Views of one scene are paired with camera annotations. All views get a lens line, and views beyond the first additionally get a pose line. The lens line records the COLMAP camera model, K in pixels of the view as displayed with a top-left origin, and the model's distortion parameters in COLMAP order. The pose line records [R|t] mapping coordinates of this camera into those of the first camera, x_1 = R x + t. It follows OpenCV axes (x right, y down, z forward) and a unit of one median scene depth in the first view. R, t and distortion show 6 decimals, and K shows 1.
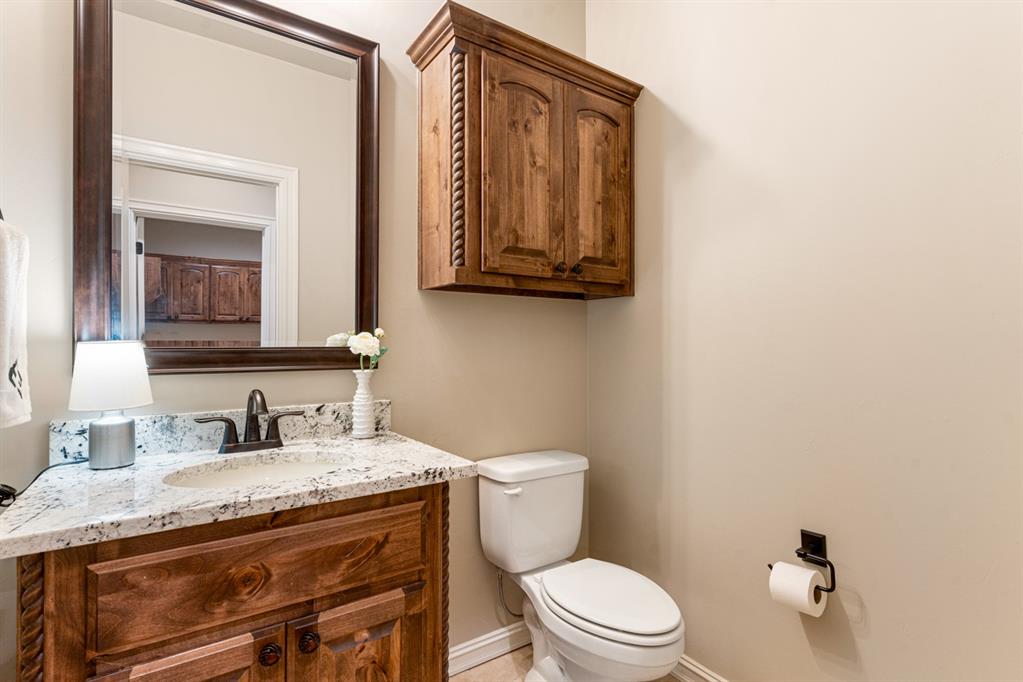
lens RADIAL K [[487.5, 0, 511.3], [0, 487.5, 340.6], [0, 0, 1]] dist [0.004422, -0.000671]
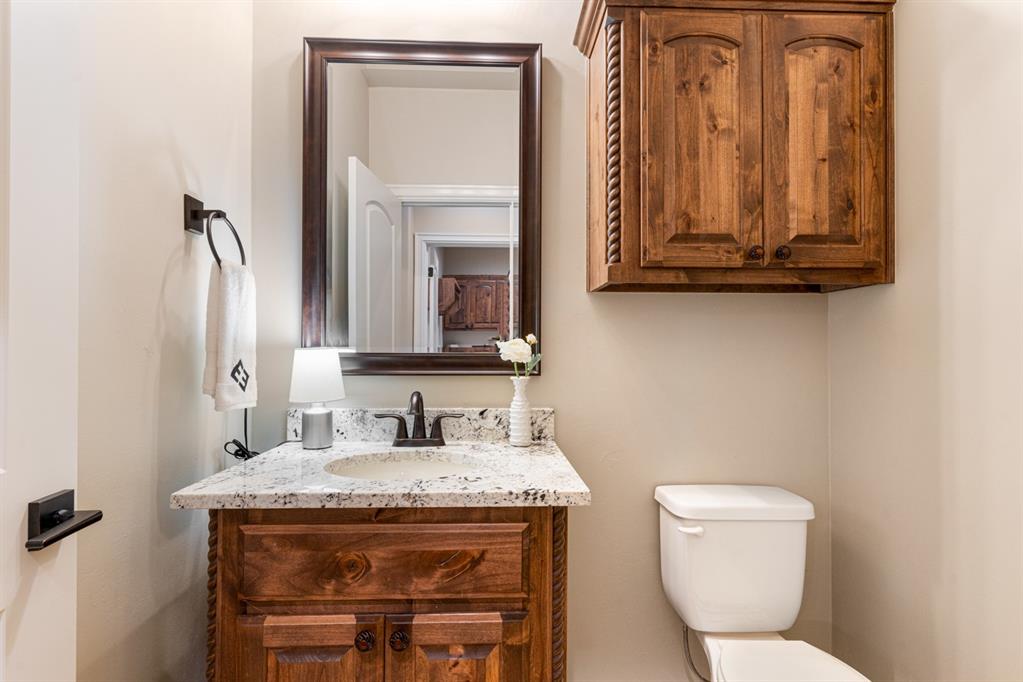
lens RADIAL K [[487.5, 0, 507.4], [0, 487.5, 340.5], [0, 0, 1]] dist [0.004422, -0.000671]
pose [[0.845987, -0.005441, -0.533176, 0.204173], [0.000530, 0.999956, -0.009363, -0.003952], [0.533204, 0.007639, 0.845952, 0.150652]]
